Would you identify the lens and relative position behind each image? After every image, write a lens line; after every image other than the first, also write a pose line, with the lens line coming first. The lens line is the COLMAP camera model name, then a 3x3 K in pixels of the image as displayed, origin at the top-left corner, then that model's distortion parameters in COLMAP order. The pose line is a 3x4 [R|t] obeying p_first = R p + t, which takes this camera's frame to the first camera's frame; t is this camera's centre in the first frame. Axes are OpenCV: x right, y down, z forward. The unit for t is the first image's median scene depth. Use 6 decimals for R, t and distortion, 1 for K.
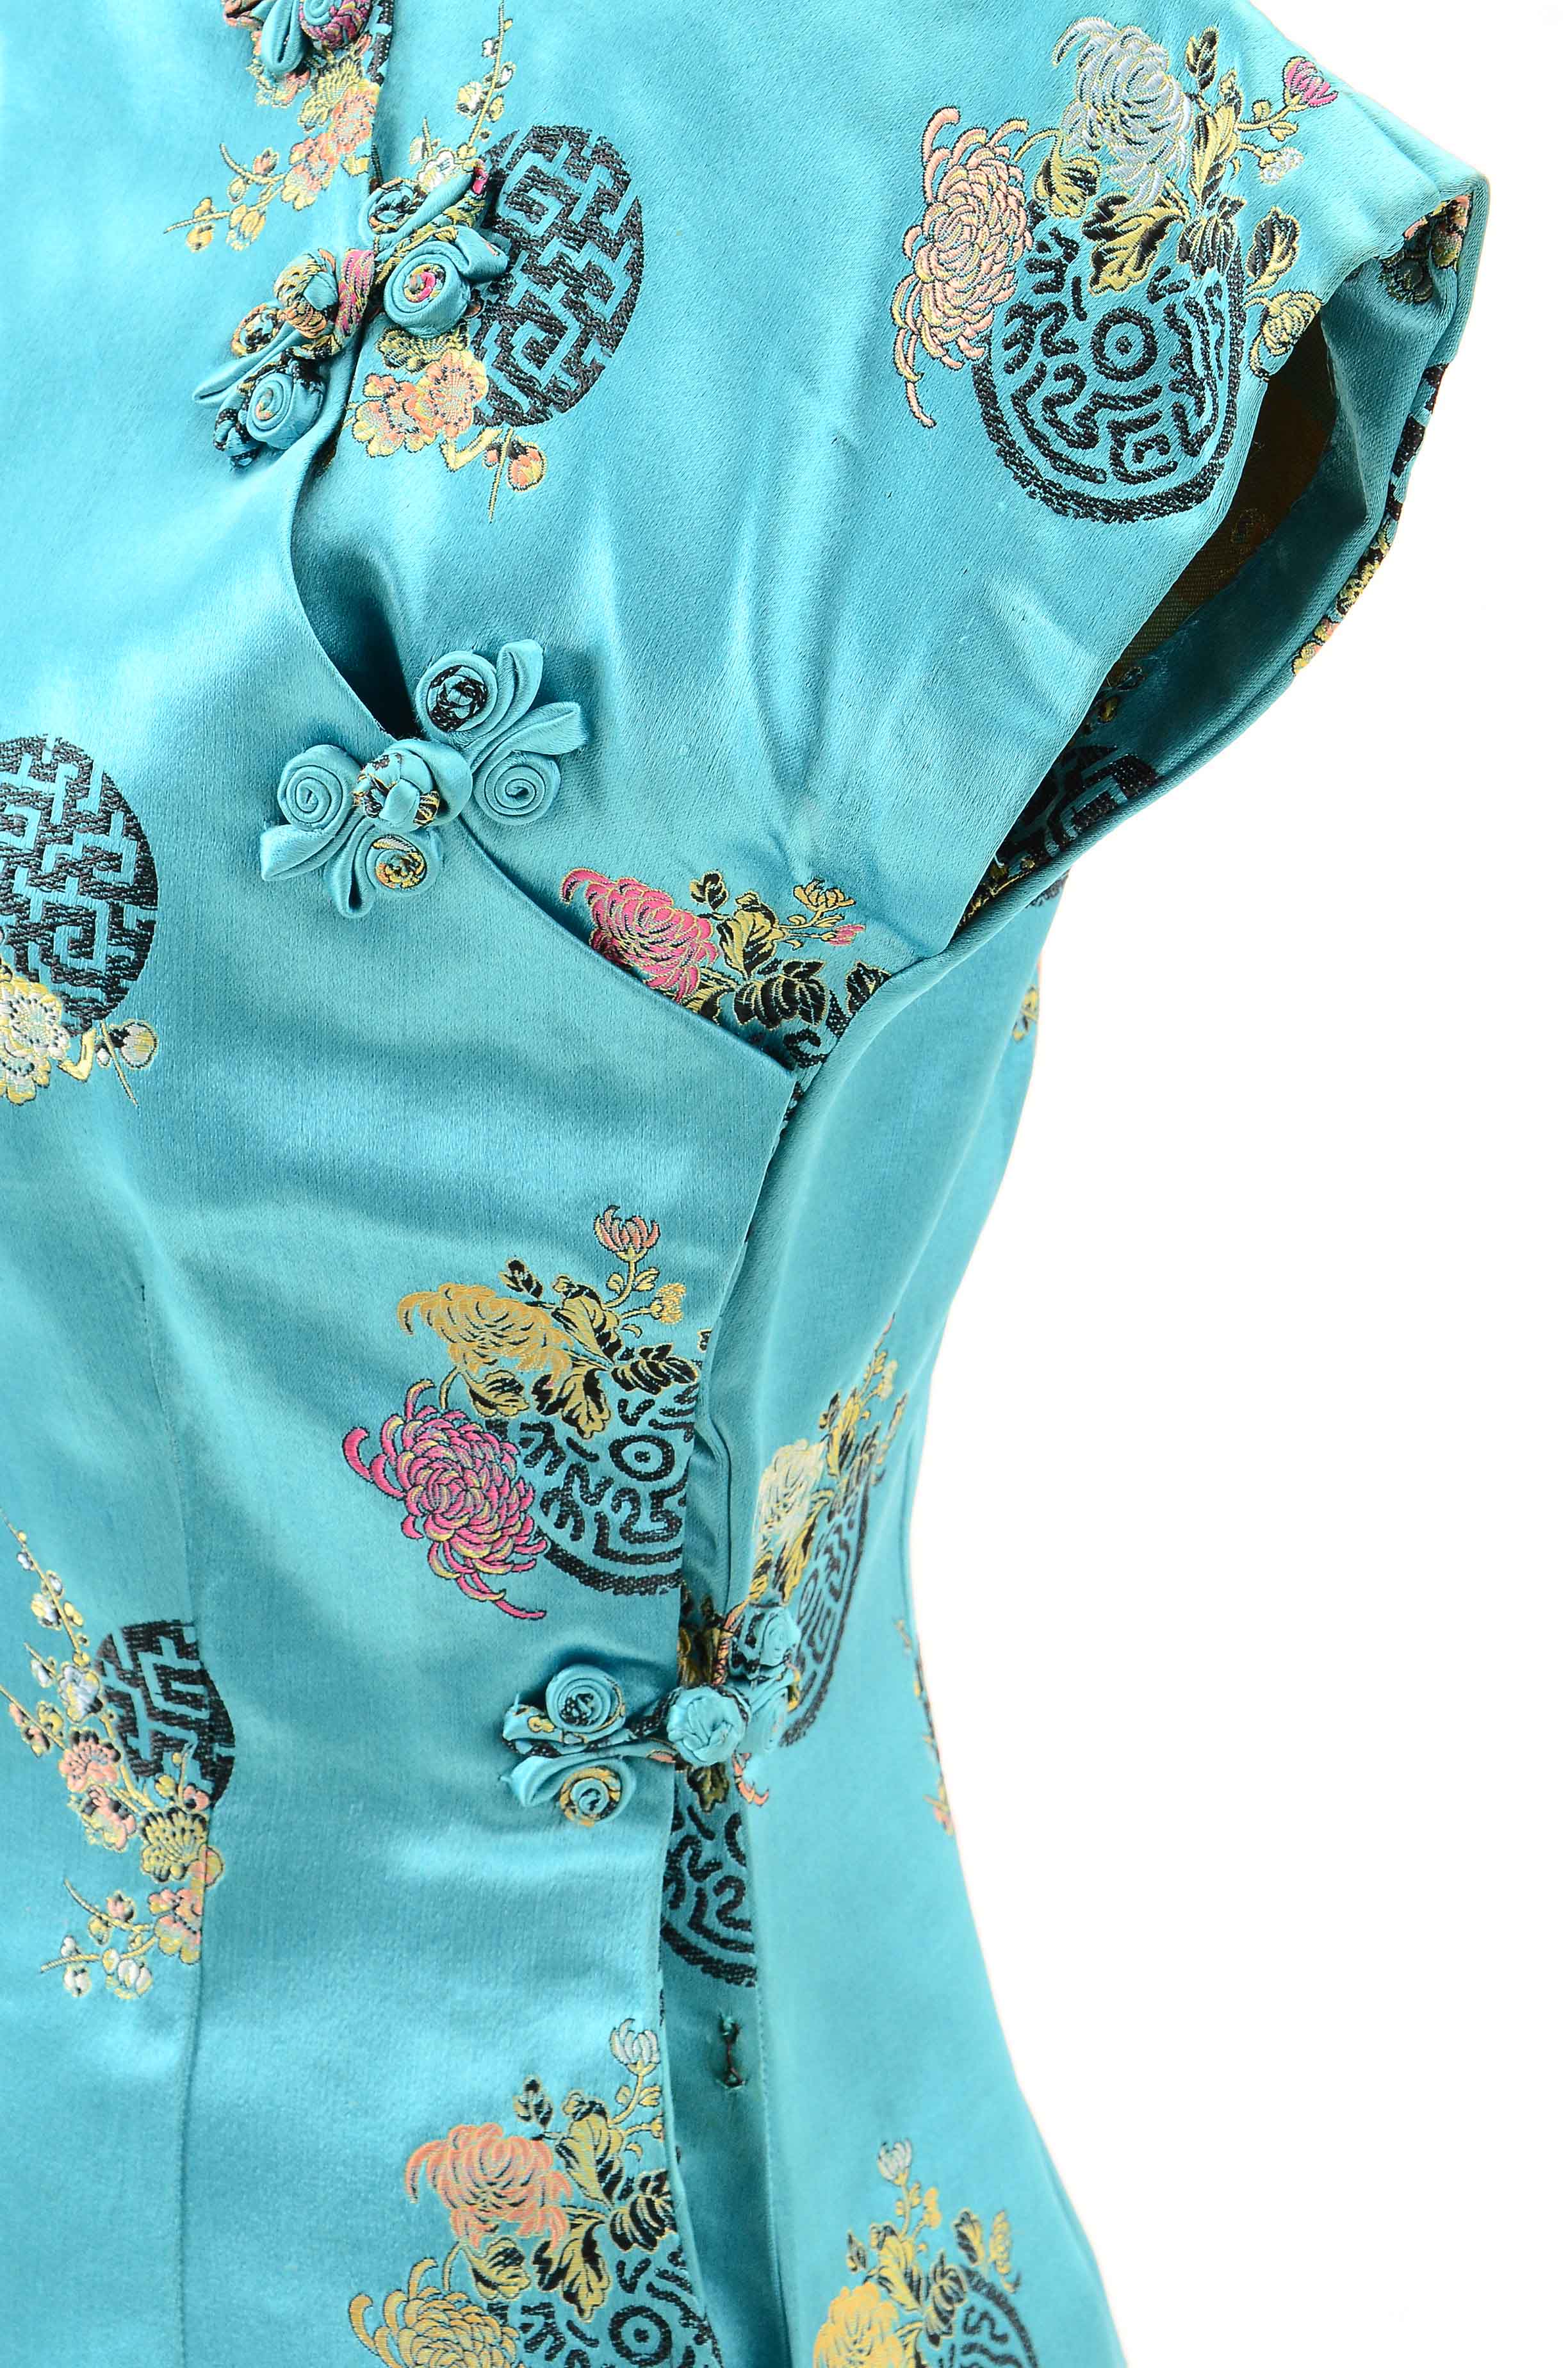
lens RADIAL K [[5263.4, 0, 784.0], [0, 5263.4, 1184.0], [0, 0, 1]] dist [0.072792, 0.048784]
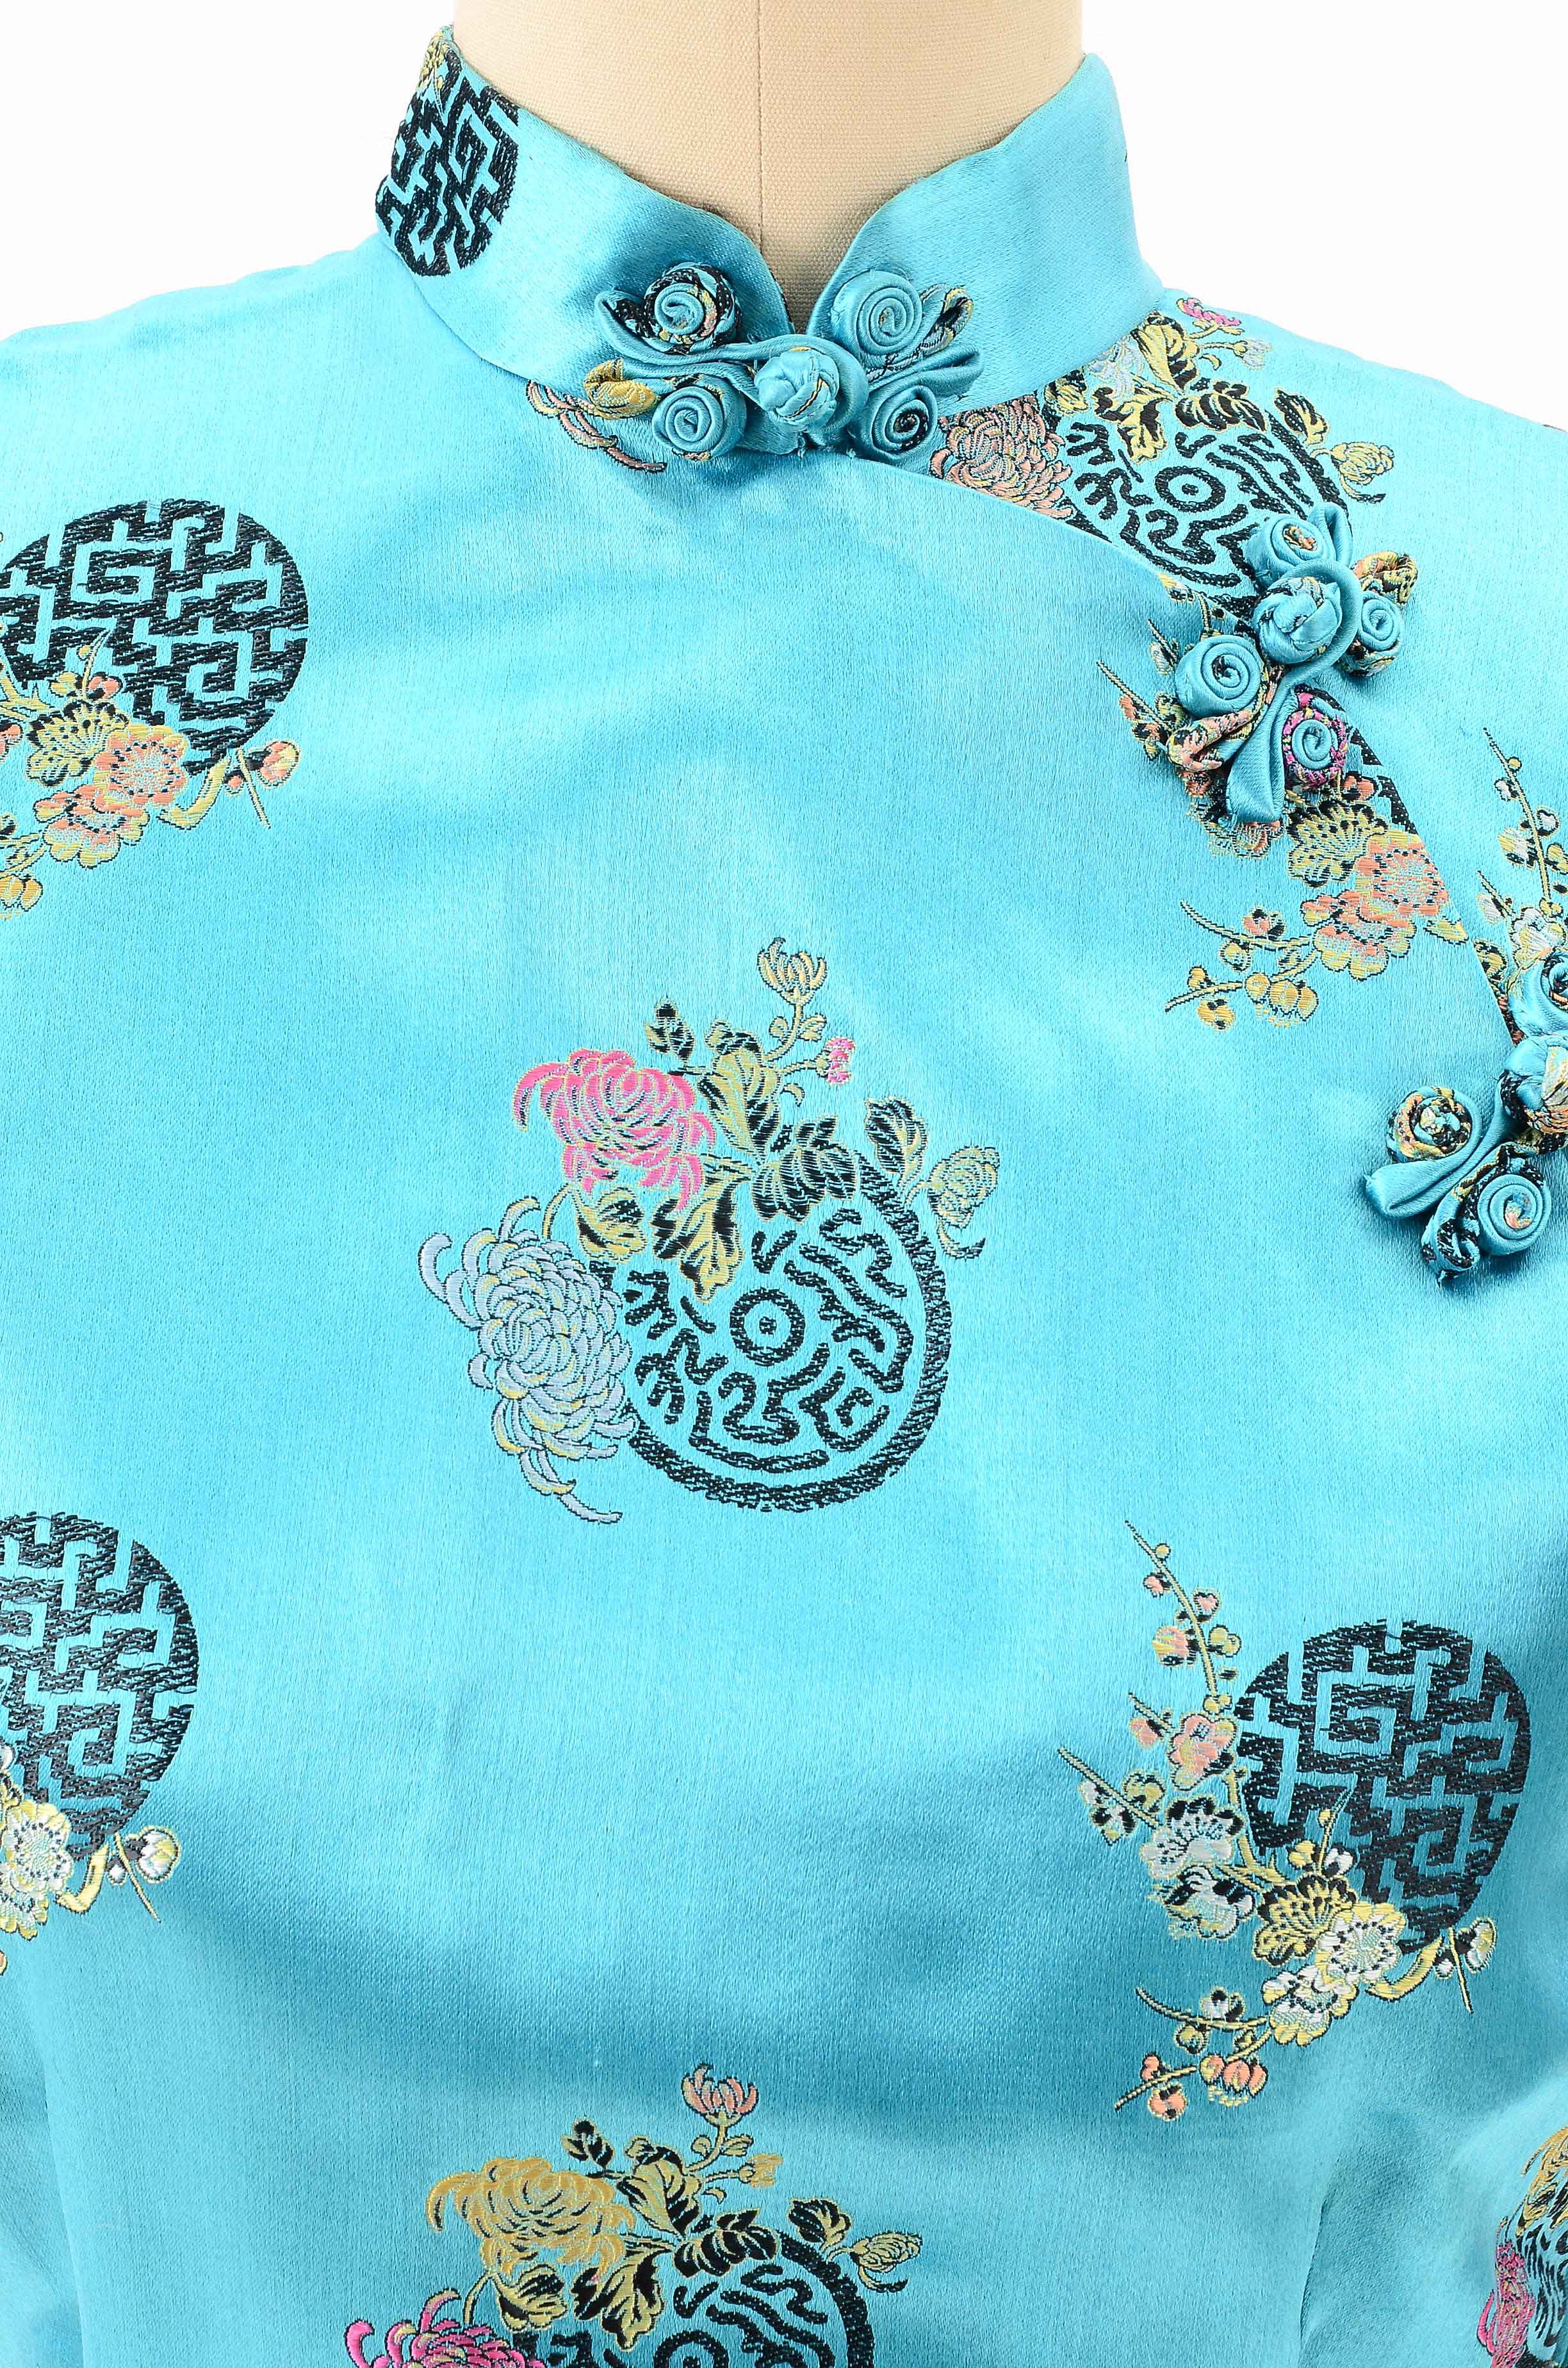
lens RADIAL K [[5263.4, 0, 784.0], [0, 5263.4, 1184.0], [0, 0, 1]] dist [0.072792, 0.048784]
pose [[0.562228, -0.140562, 0.814949, -0.891795], [0.126611, 0.988462, 0.083142, -0.240825], [-0.817233, 0.056437, 0.573537, 0.581949]]
